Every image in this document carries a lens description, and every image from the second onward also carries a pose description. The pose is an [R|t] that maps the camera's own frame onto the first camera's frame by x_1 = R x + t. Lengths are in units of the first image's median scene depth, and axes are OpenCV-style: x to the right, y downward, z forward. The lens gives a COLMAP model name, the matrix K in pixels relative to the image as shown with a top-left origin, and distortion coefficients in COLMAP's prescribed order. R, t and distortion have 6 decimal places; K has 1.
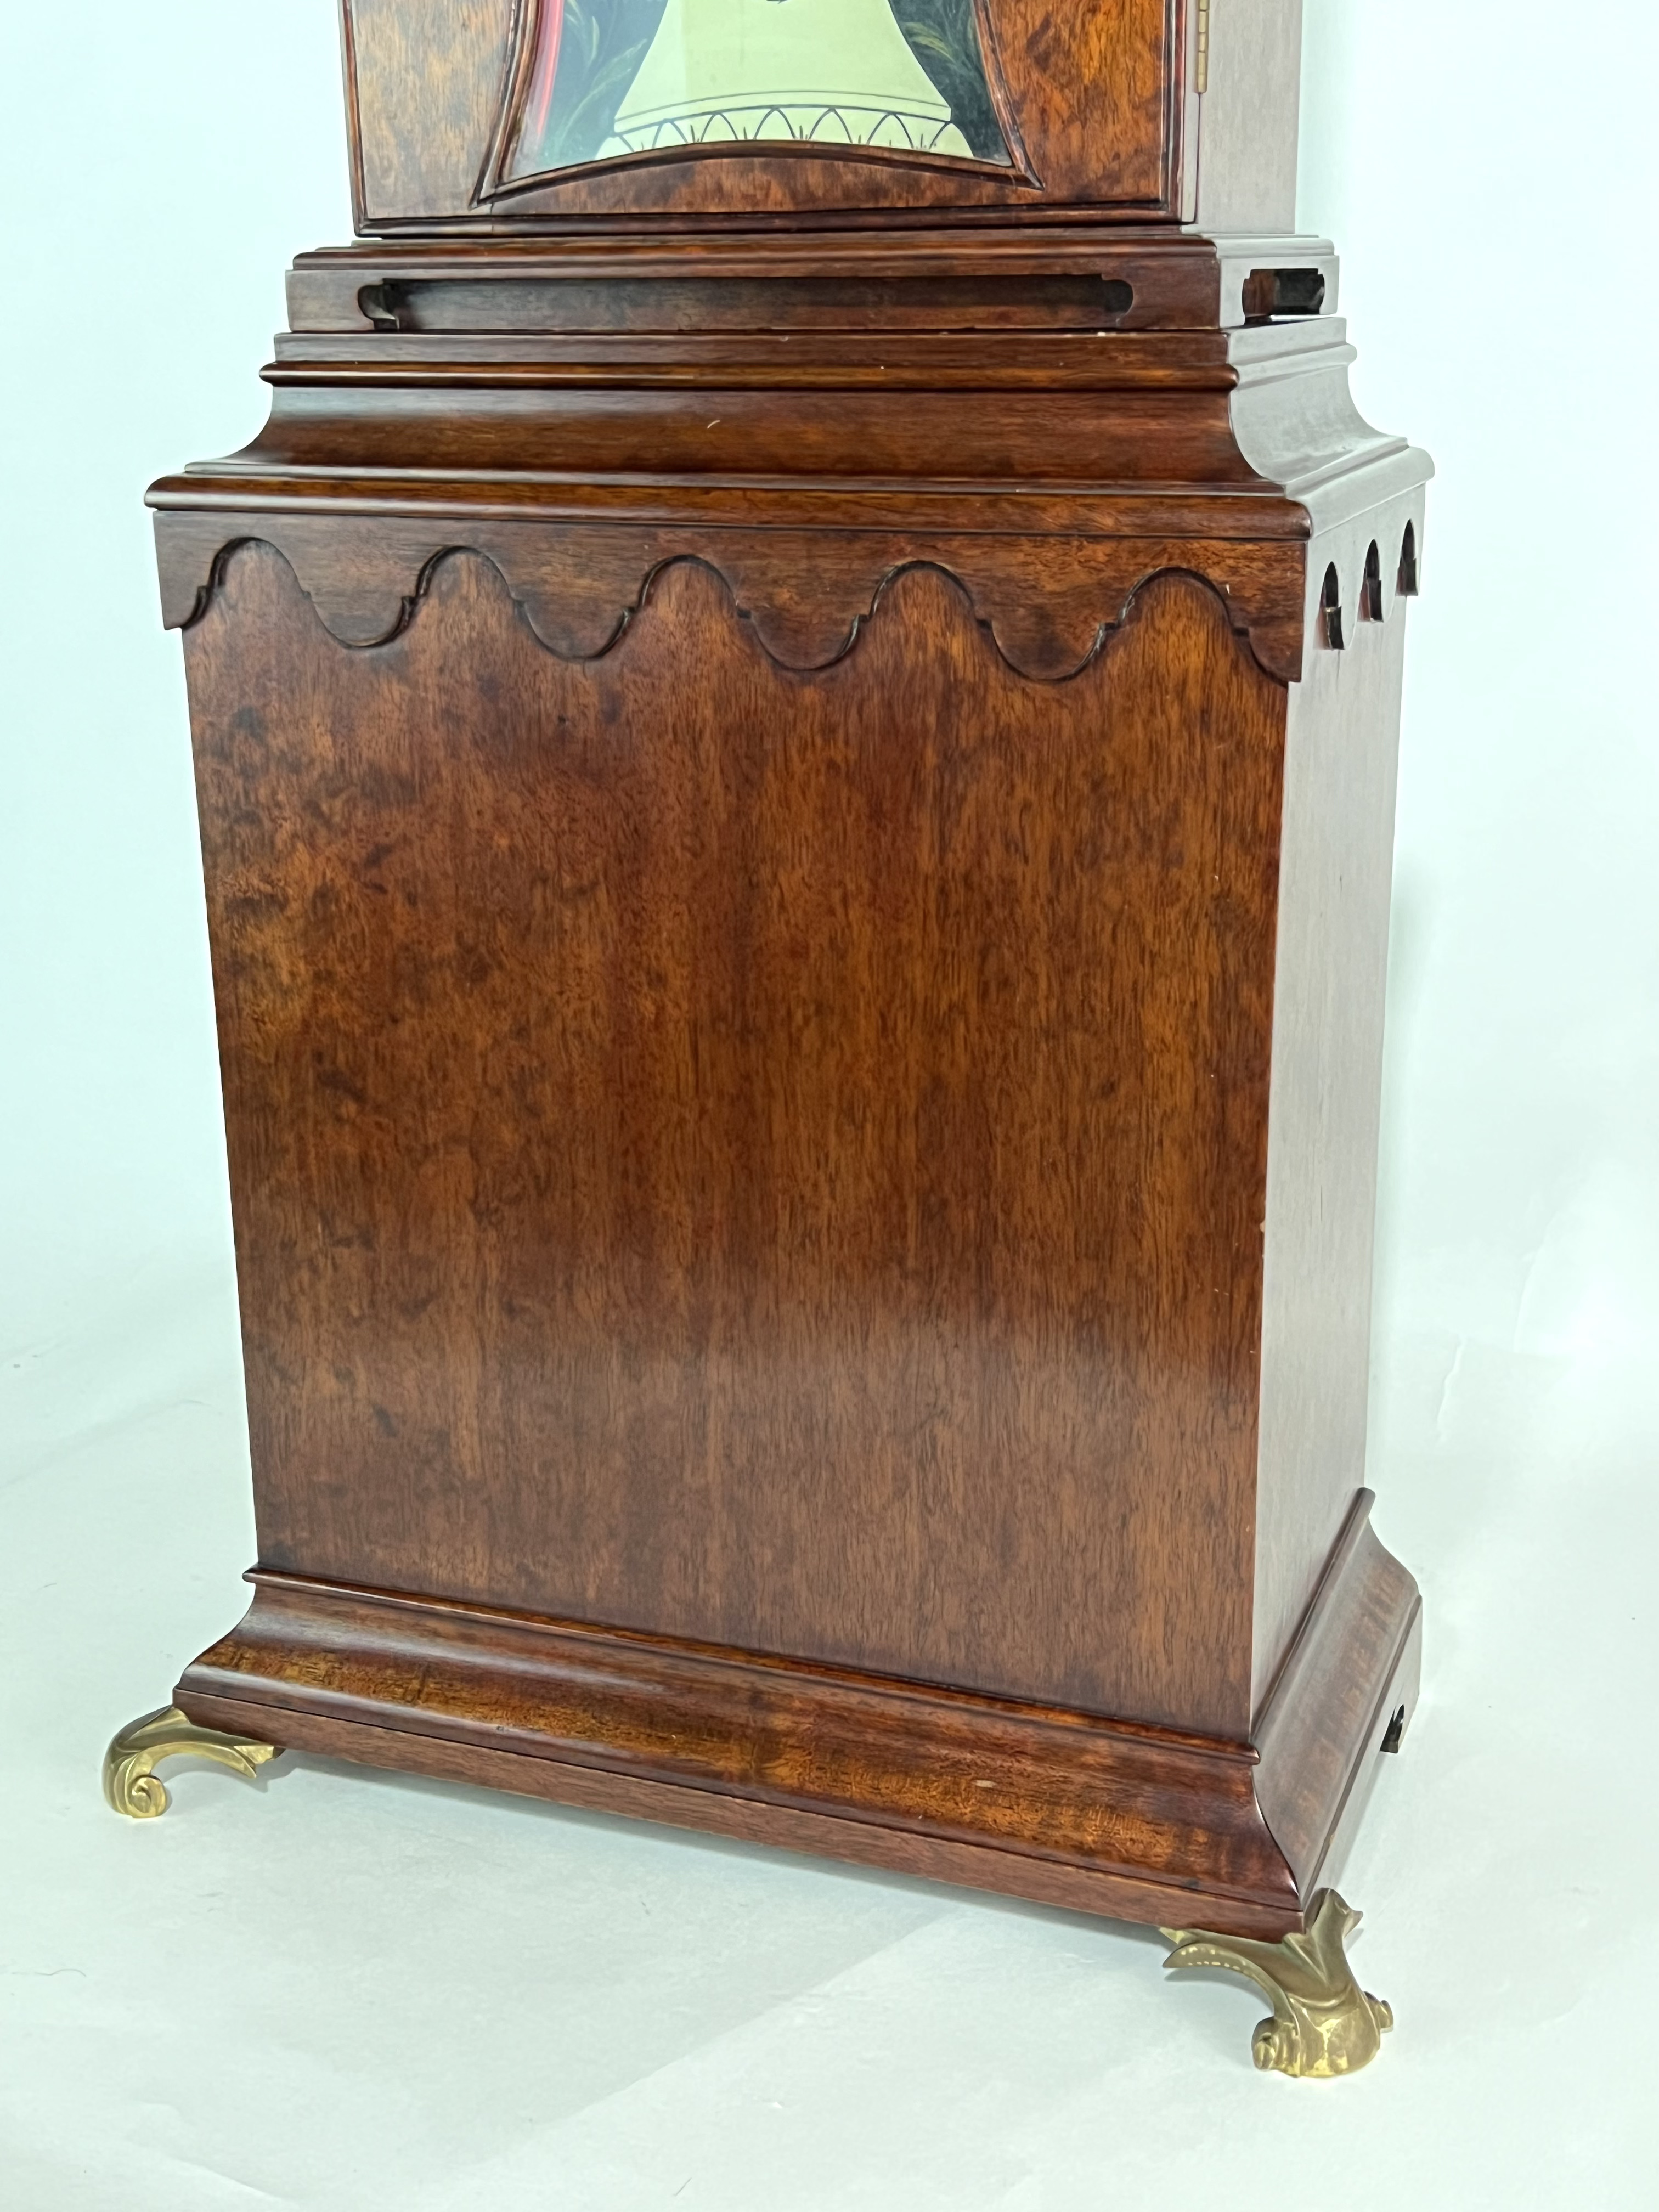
lens RADIAL K [[2717.2, 0, 829.5], [0, 2717.2, 1106.0], [0, 0, 1]] dist [0.227507, -0.677095]
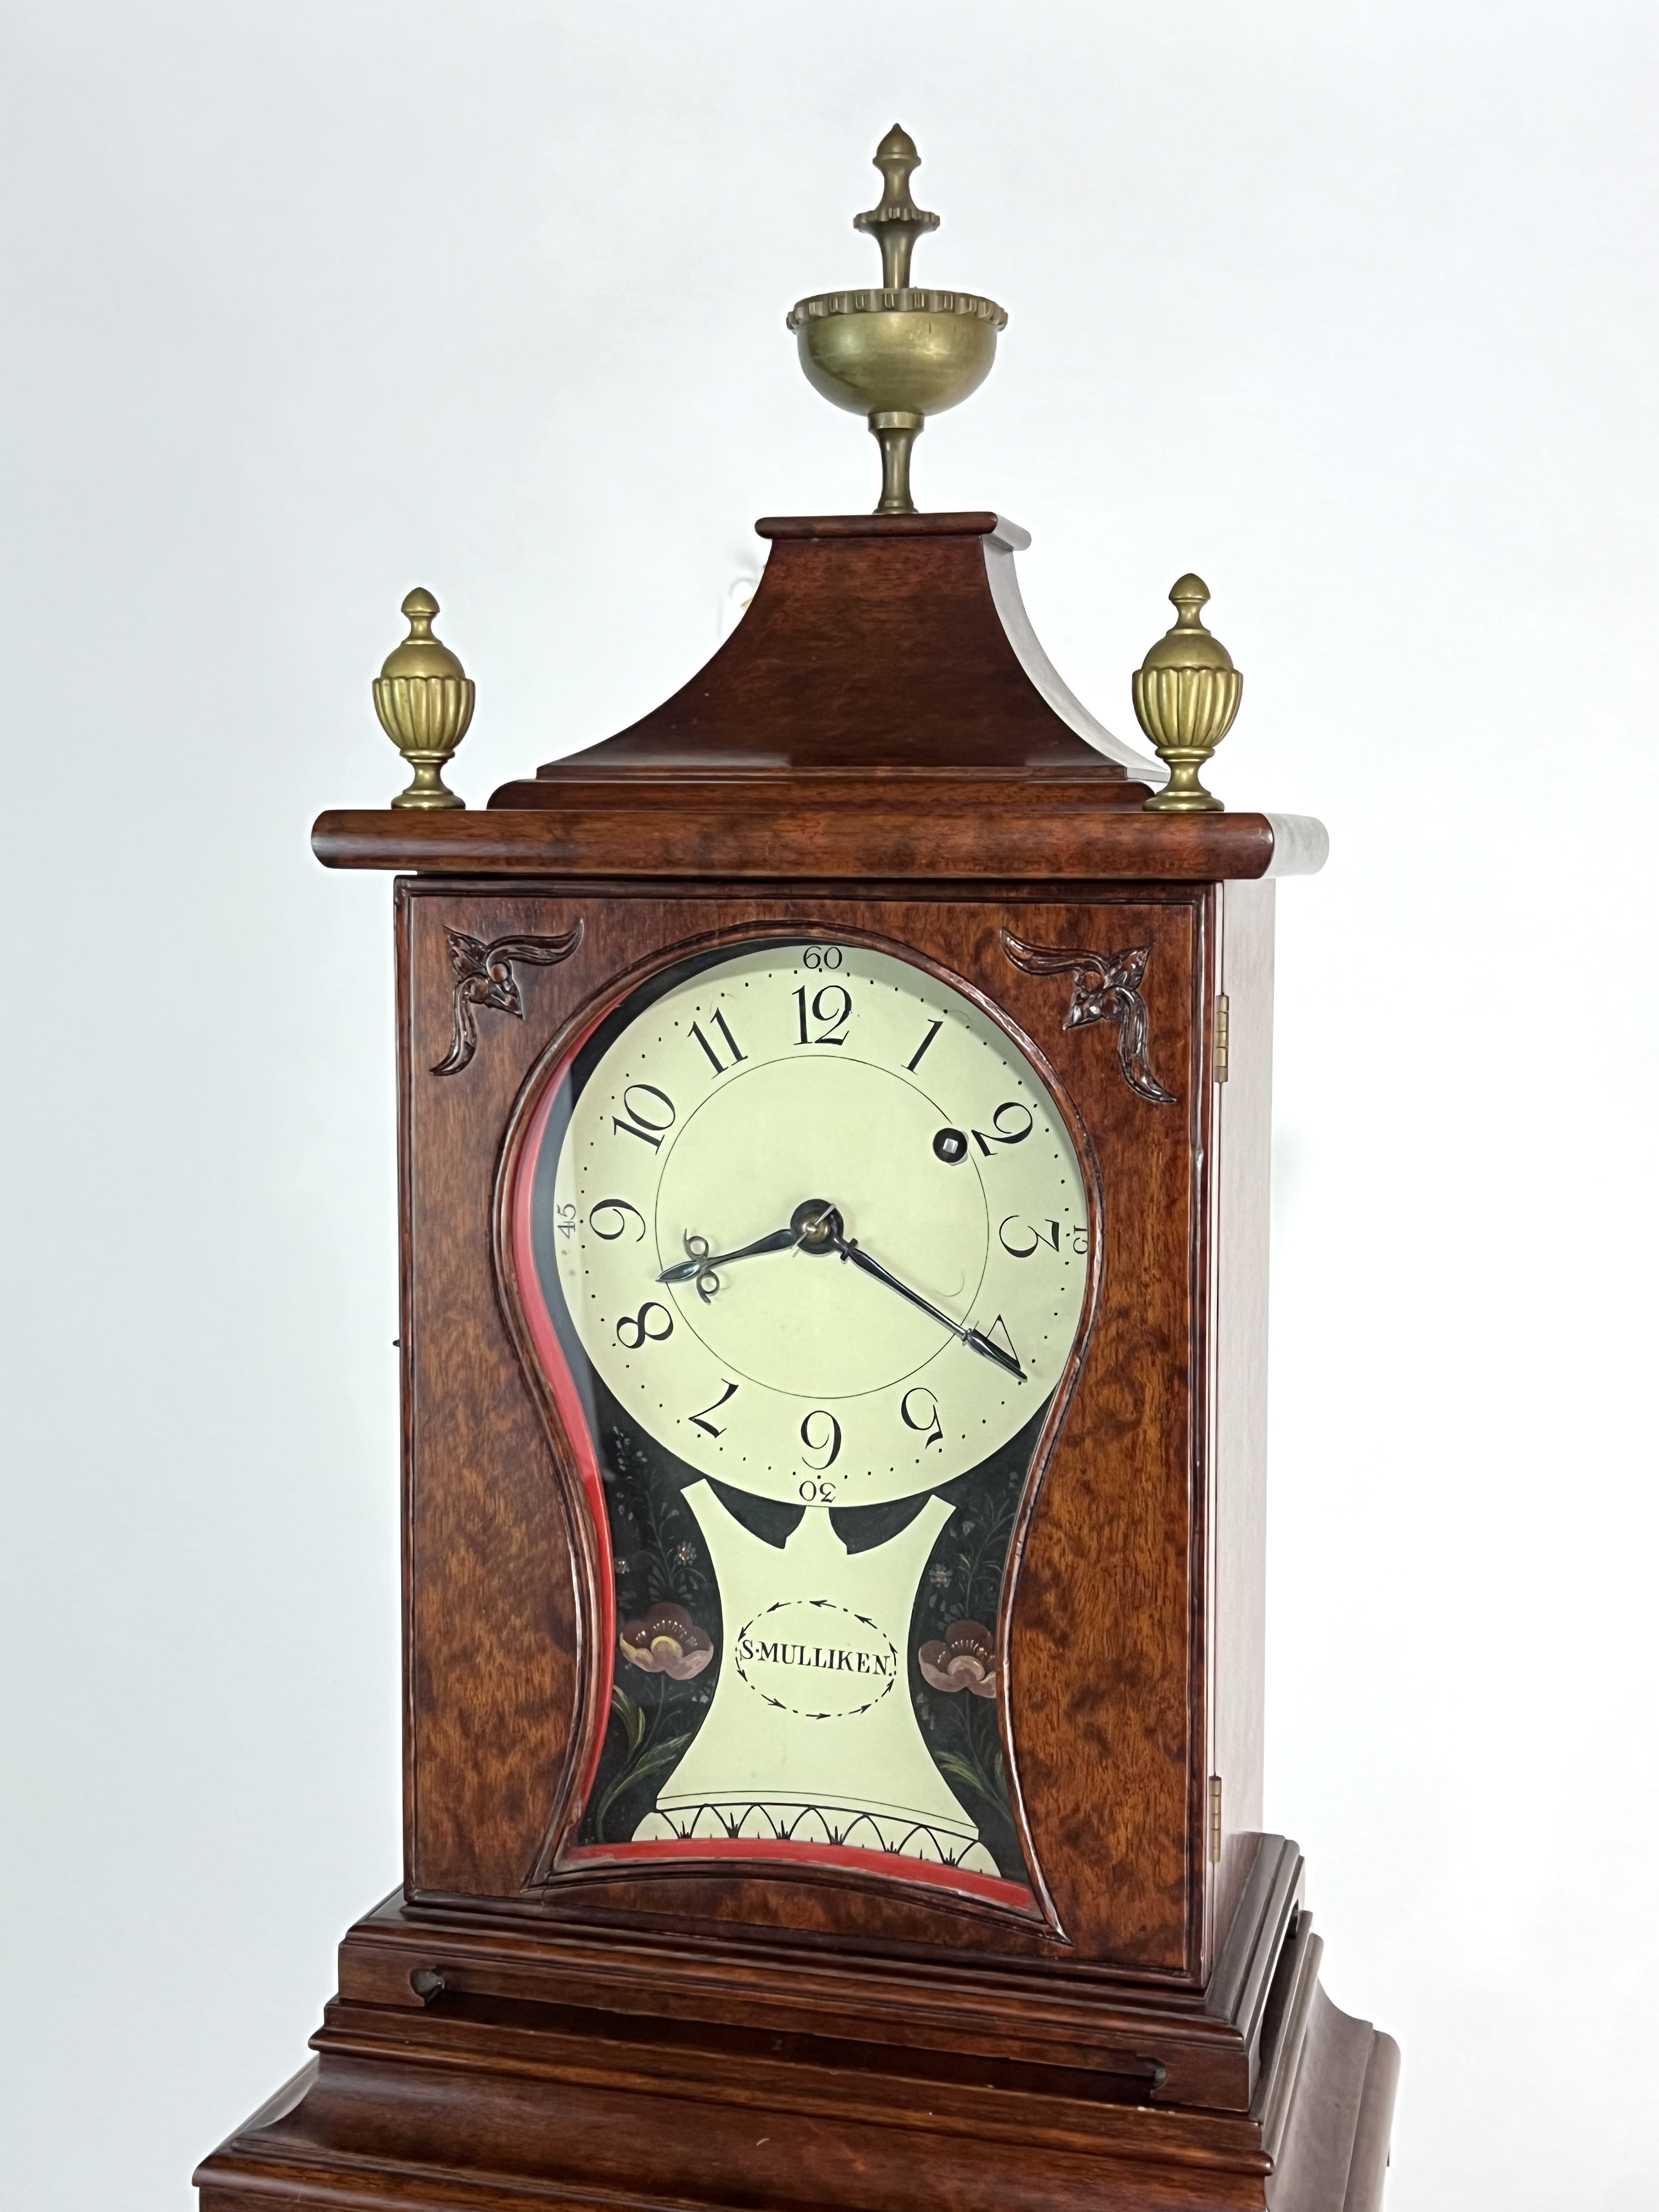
lens RADIAL K [[2717.2, 0, 829.5], [0, 2717.2, 1106.0], [0, 0, 1]] dist [0.227507, -0.677095]
pose [[0.995120, 0.008609, 0.098297, -0.119848], [0.012220, 0.977765, -0.209346, -0.399773], [-0.097913, 0.209526, 0.972888, -0.109772]]
